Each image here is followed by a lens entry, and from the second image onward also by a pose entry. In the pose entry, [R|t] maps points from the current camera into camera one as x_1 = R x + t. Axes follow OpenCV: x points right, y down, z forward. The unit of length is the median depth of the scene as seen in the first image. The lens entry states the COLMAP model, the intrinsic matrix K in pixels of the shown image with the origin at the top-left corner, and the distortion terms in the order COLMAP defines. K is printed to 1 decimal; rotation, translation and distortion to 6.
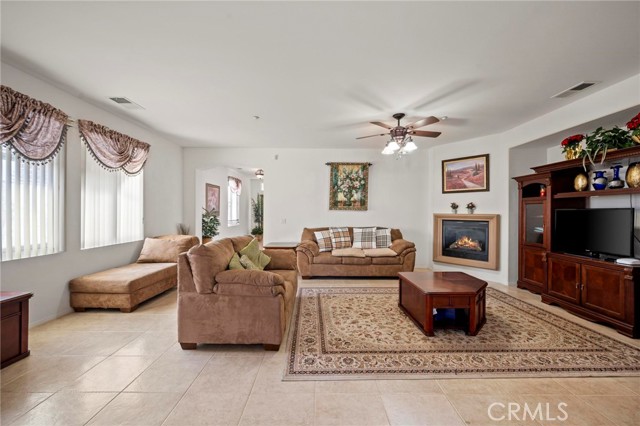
lens RADIAL K [[254.0, 0, 321.1], [0, 254.0, 212.8], [0, 0, 1]] dist [-0.000338, 0.000227]
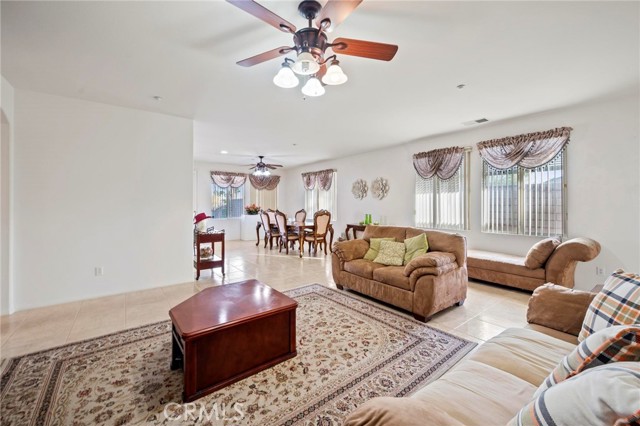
lens RADIAL K [[254.0, 0, 323.4], [0, 254.0, 206.3], [0, 0, 1]] dist [-0.000338, 0.000227]
pose [[-0.787459, 0.002705, -0.616361, 0.764247], [-0.003251, 0.999958, 0.008541, -0.014767], [0.616358, 0.008729, -0.787417, 1.831295]]
